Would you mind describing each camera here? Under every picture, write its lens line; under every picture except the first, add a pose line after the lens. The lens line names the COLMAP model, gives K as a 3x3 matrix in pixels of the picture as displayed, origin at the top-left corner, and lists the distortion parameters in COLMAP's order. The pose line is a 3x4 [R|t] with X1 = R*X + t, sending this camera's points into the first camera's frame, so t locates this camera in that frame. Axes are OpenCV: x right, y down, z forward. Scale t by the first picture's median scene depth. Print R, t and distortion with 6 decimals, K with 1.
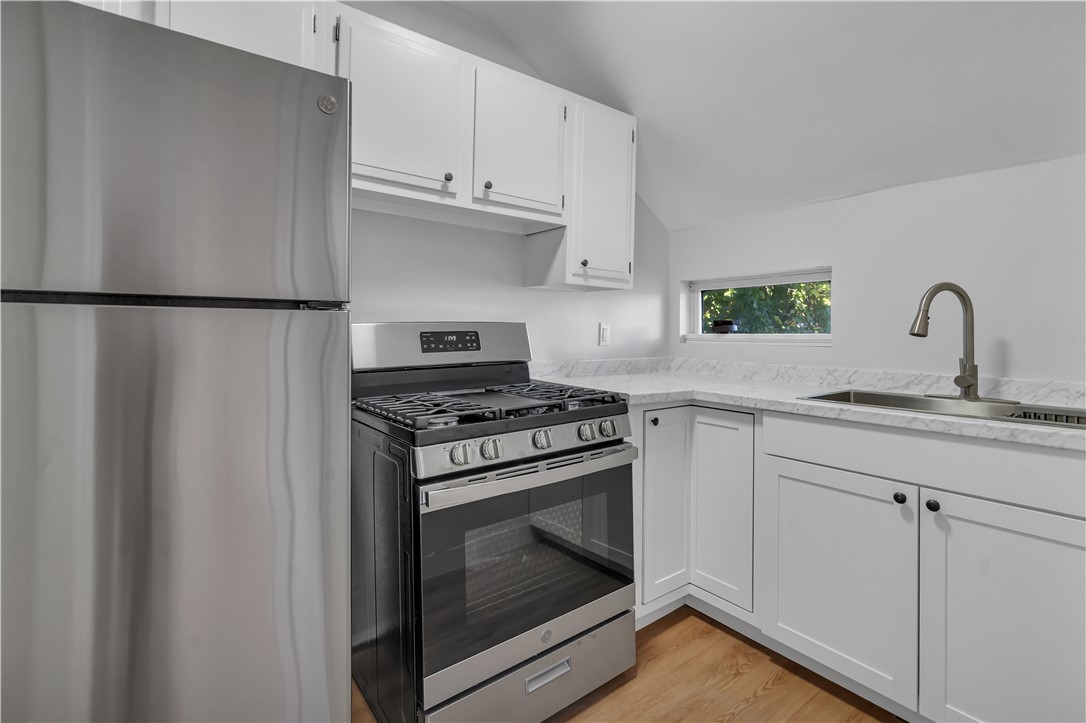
lens RADIAL K [[480.7, 0, 542.9], [0, 480.7, 334.2], [0, 0, 1]] dist [0.000506, 0.000231]
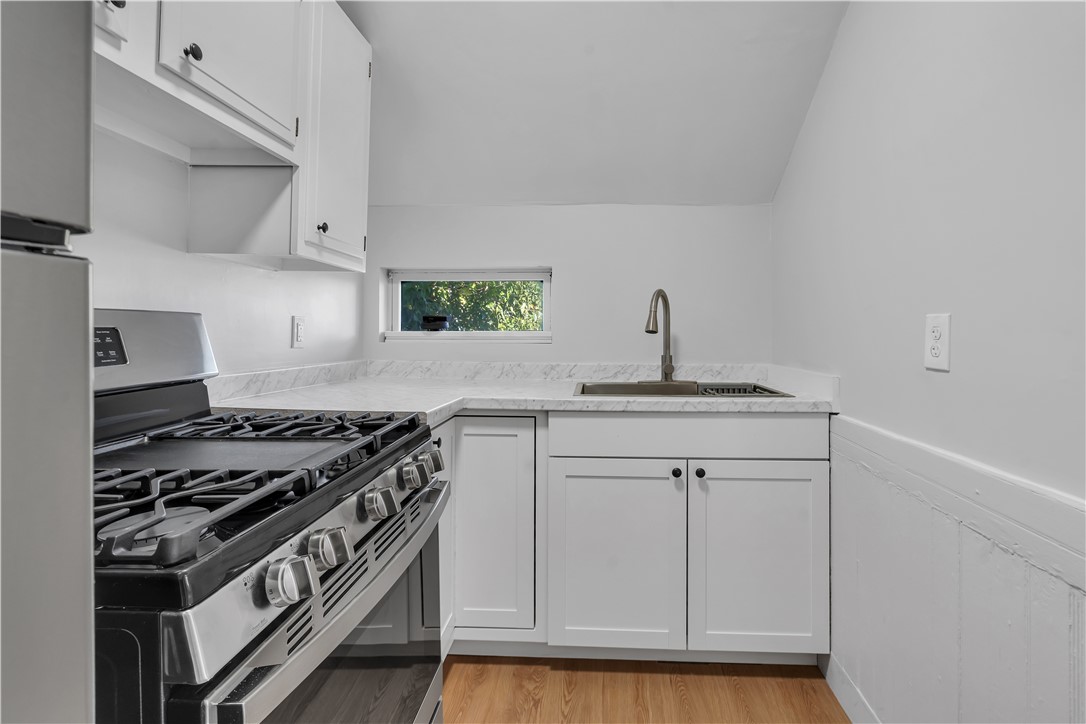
lens RADIAL K [[493.6, 0, 545.7], [0, 493.6, 330.5], [0, 0, 1]] dist [-0.002519, 0.000142]
pose [[0.645156, -0.000691, 0.764051, -0.278619], [0.001564, 0.999999, -0.000416, -0.001880], [-0.764050, 0.001464, 0.645156, 0.354096]]
